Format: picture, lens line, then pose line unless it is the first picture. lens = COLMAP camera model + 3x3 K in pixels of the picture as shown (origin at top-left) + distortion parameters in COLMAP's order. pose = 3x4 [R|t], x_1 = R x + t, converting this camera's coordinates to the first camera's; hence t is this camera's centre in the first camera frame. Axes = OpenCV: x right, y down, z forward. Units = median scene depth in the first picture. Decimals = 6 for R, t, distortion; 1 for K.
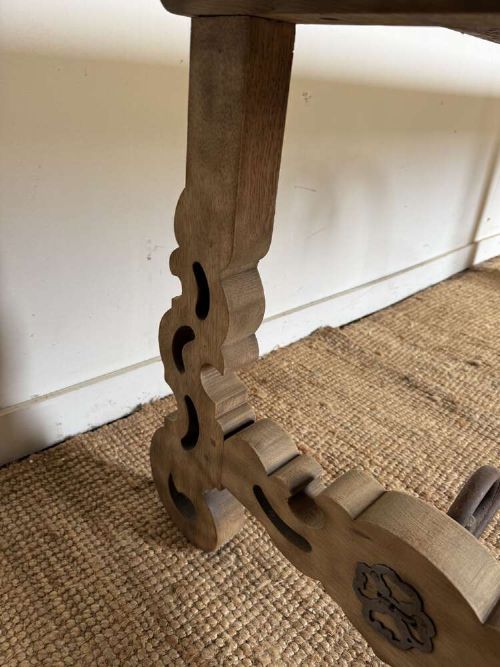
lens RADIAL K [[476.9, 0, 250.0], [0, 476.9, 333.5], [0, 0, 1]] dist [0.071745, -0.097509]
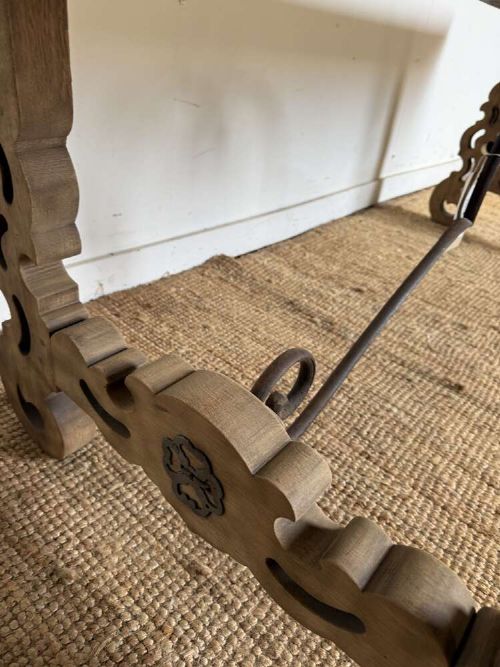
lens RADIAL K [[476.9, 0, 250.0], [0, 476.9, 333.5], [0, 0, 1]] dist [0.071745, -0.097509]
pose [[0.993837, -0.013106, 0.110073, 0.195440], [0.003394, 0.996118, 0.087961, 0.108181], [-0.110798, -0.087045, 0.990024, -0.003743]]
